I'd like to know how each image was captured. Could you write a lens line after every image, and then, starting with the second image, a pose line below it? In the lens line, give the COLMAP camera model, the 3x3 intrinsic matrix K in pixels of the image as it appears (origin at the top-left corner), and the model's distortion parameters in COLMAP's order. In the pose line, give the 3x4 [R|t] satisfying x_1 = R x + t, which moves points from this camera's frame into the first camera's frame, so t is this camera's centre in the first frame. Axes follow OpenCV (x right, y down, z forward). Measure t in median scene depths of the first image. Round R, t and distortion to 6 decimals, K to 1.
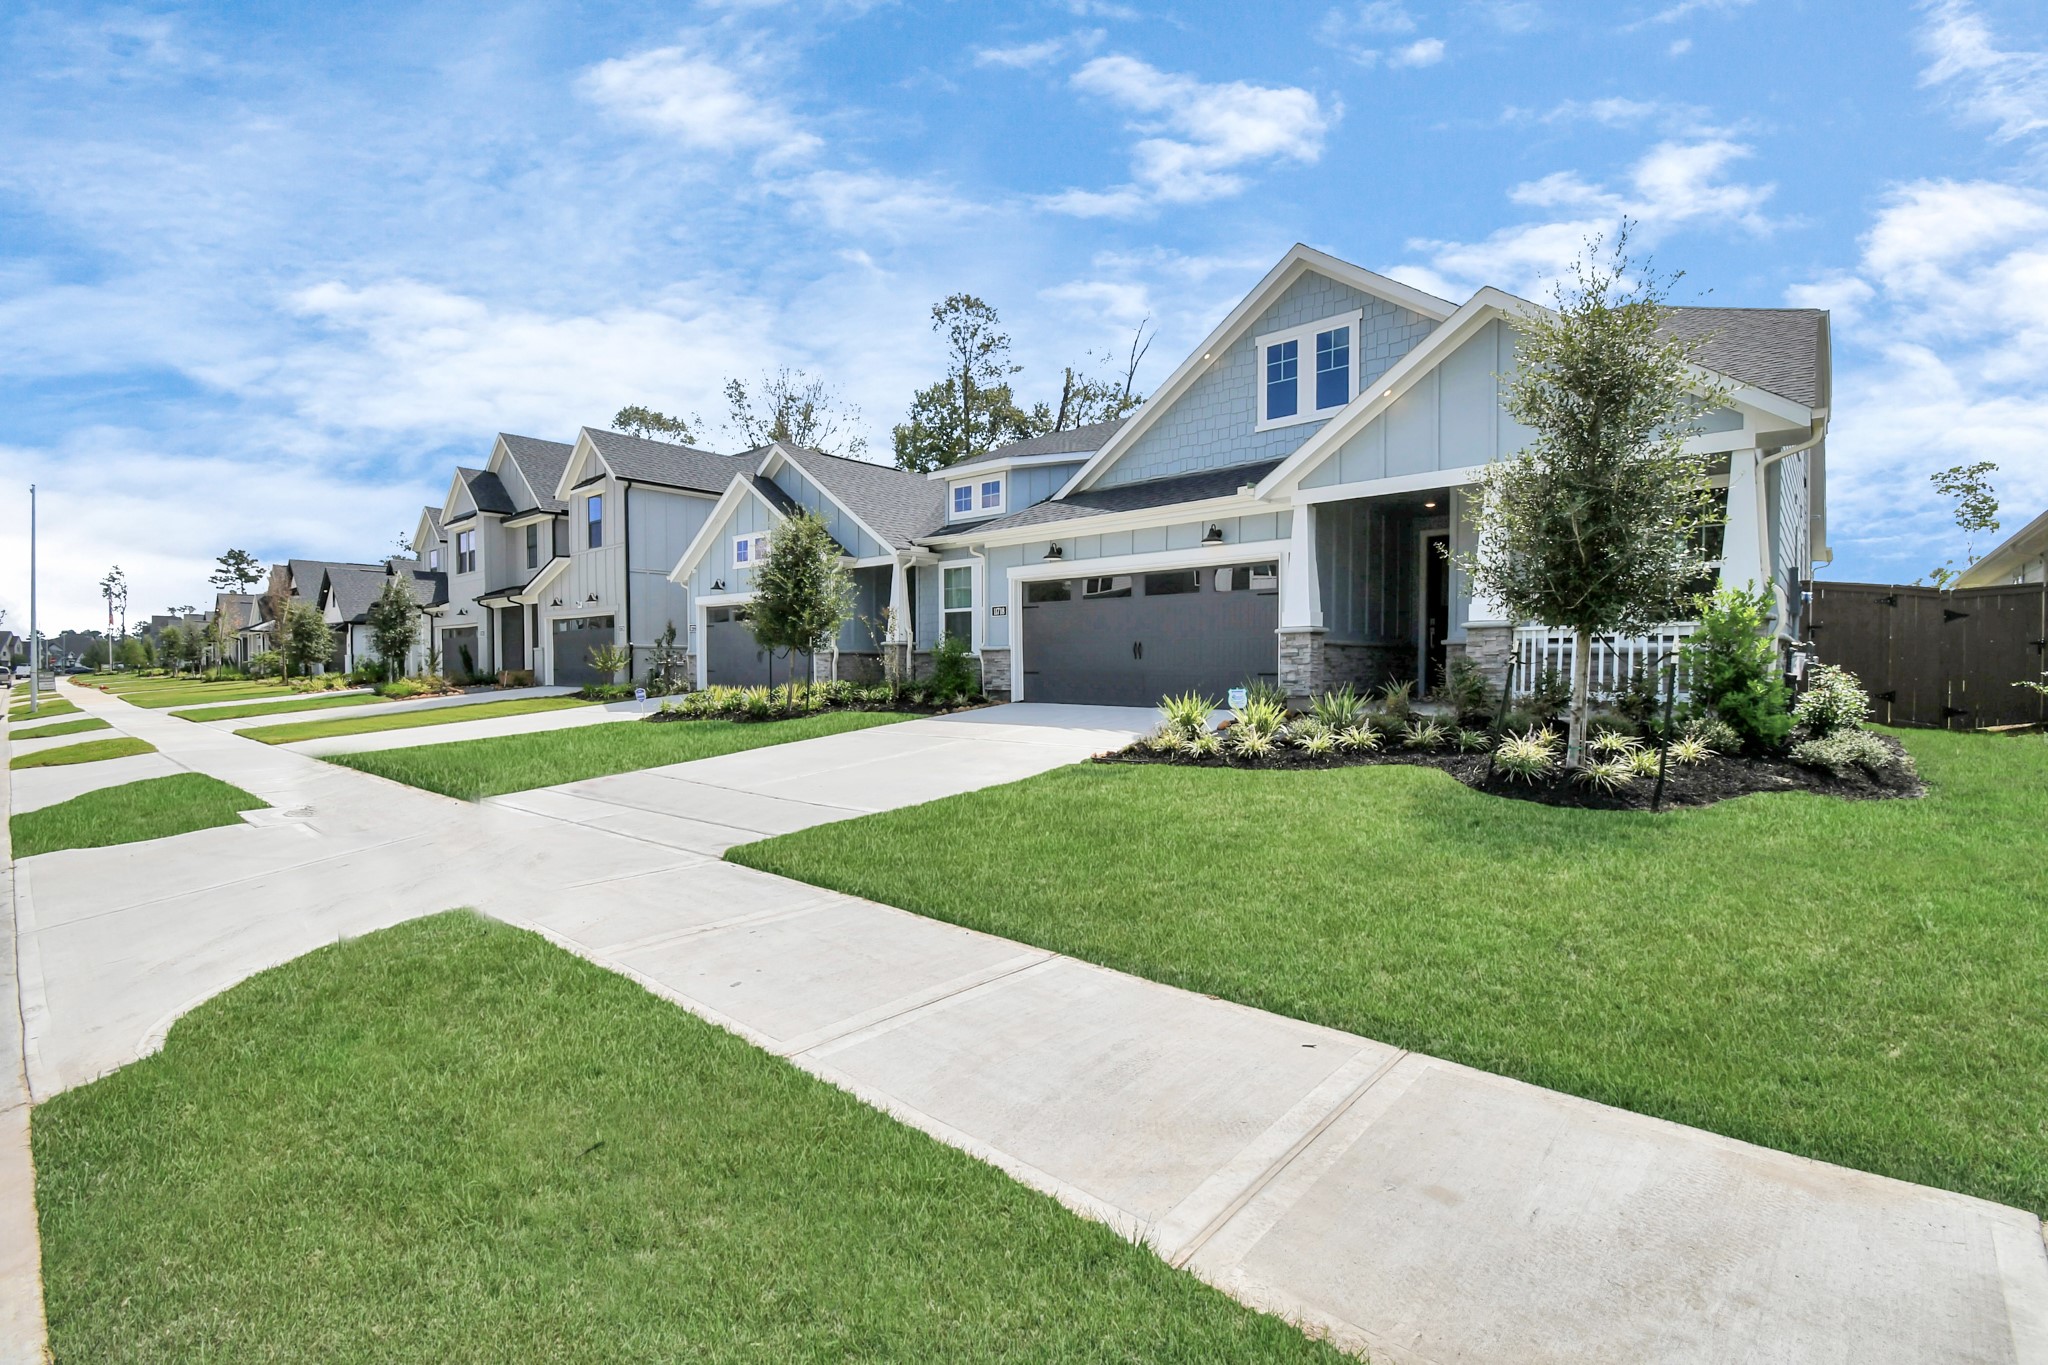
lens RADIAL K [[897.4, 0, 1021.4], [0, 897.4, 687.3], [0, 0, 1]] dist [0.016784, -0.023993]
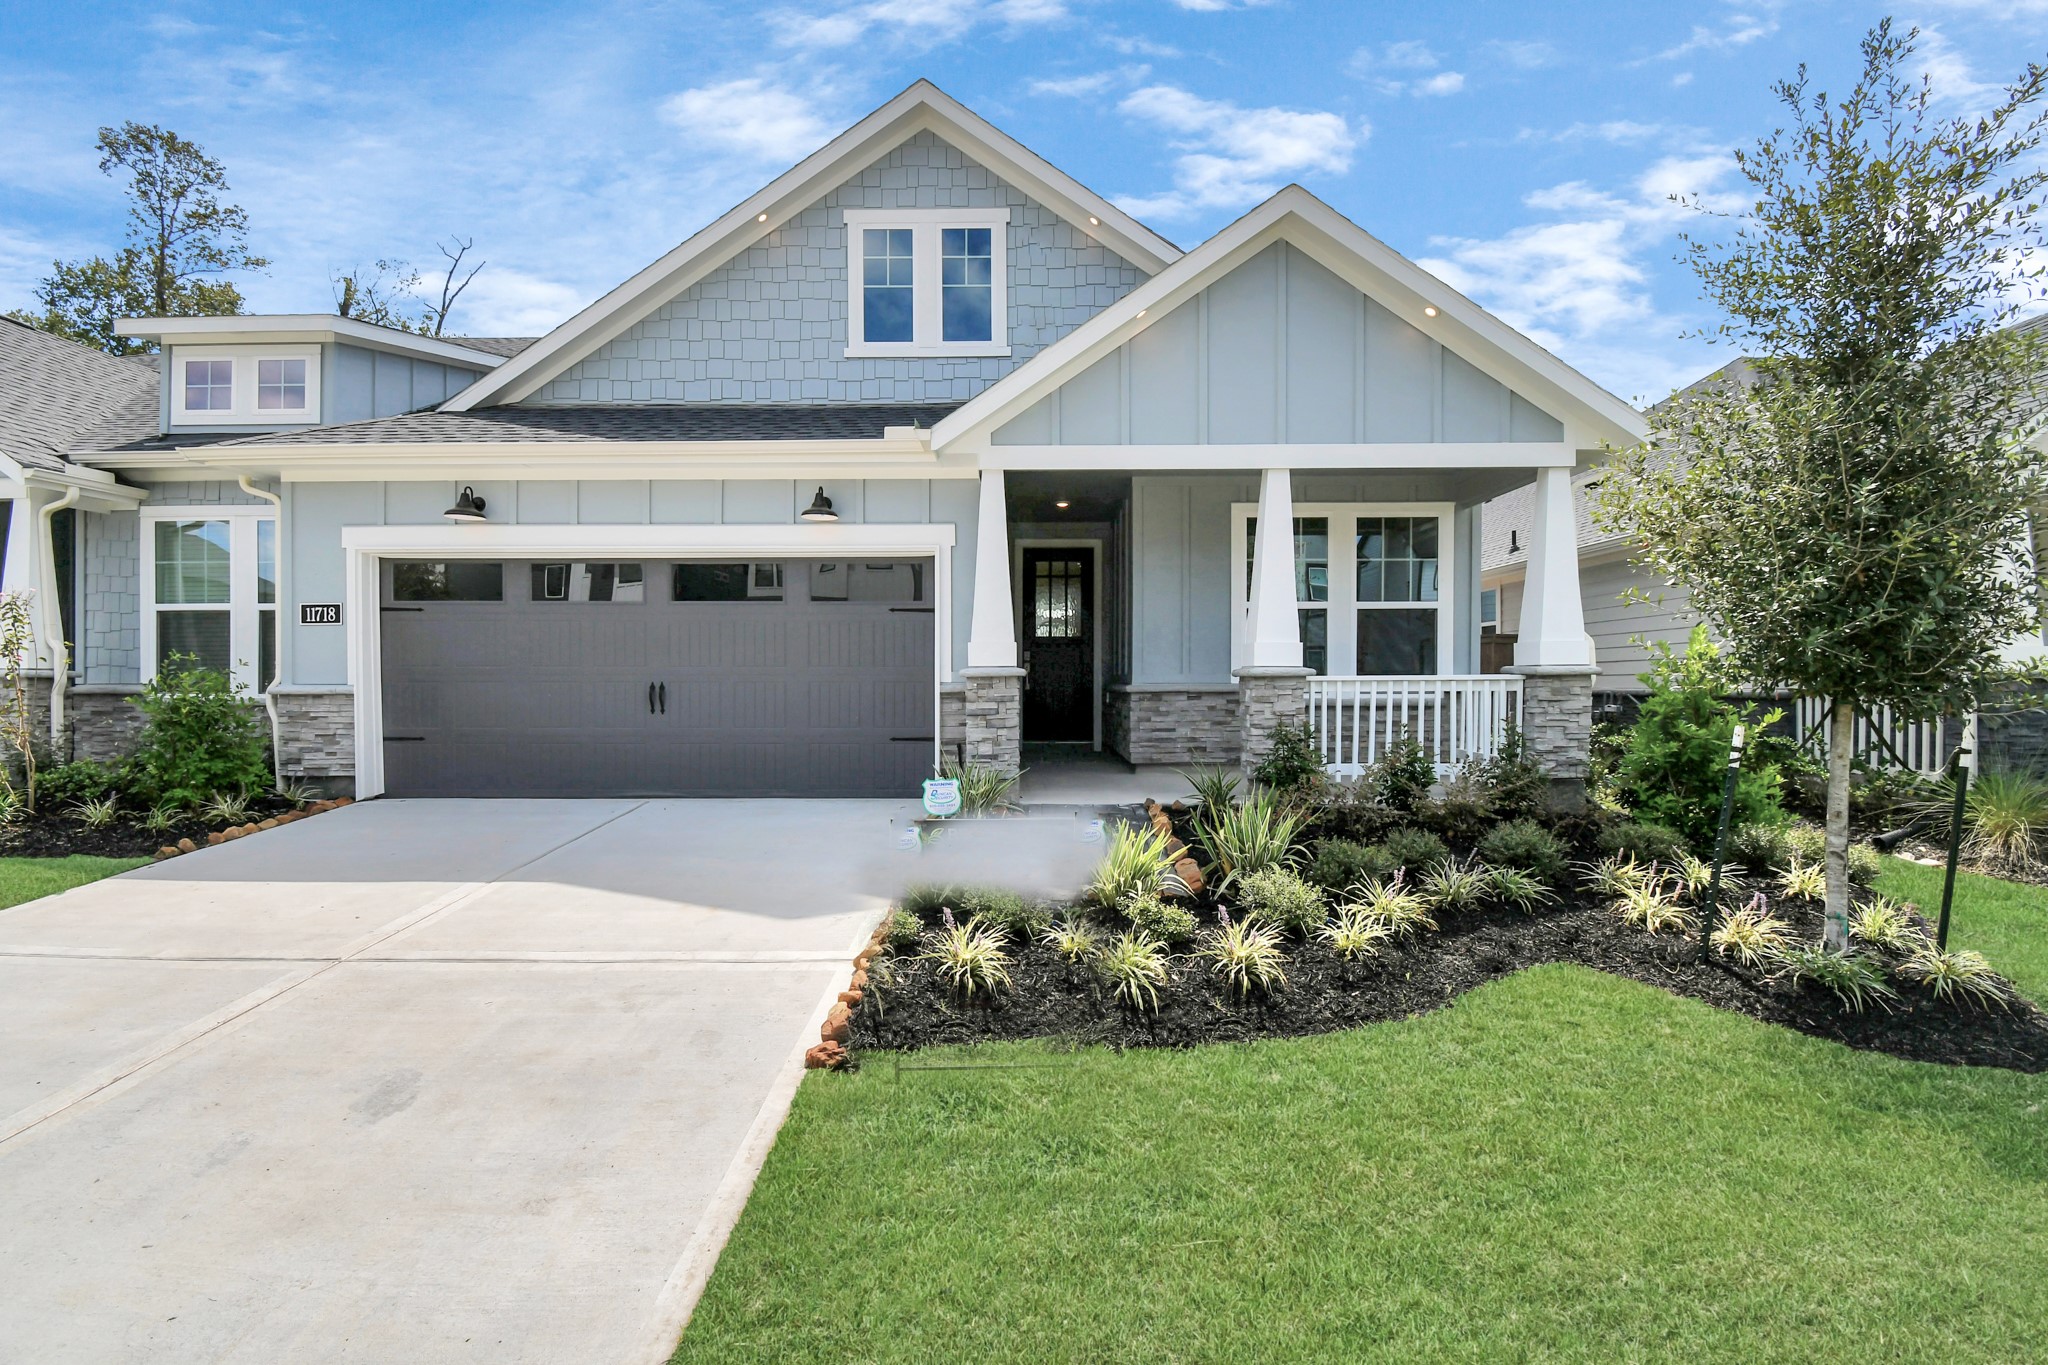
lens RADIAL K [[897.4, 0, 1021.4], [0, 897.4, 687.3], [0, 0, 1]] dist [0.016784, -0.023993]
pose [[0.752285, -0.003527, 0.658829, -0.060844], [0.015358, 0.999808, -0.012184, -0.033500], [-0.658659, 0.019284, 0.752194, 0.387344]]
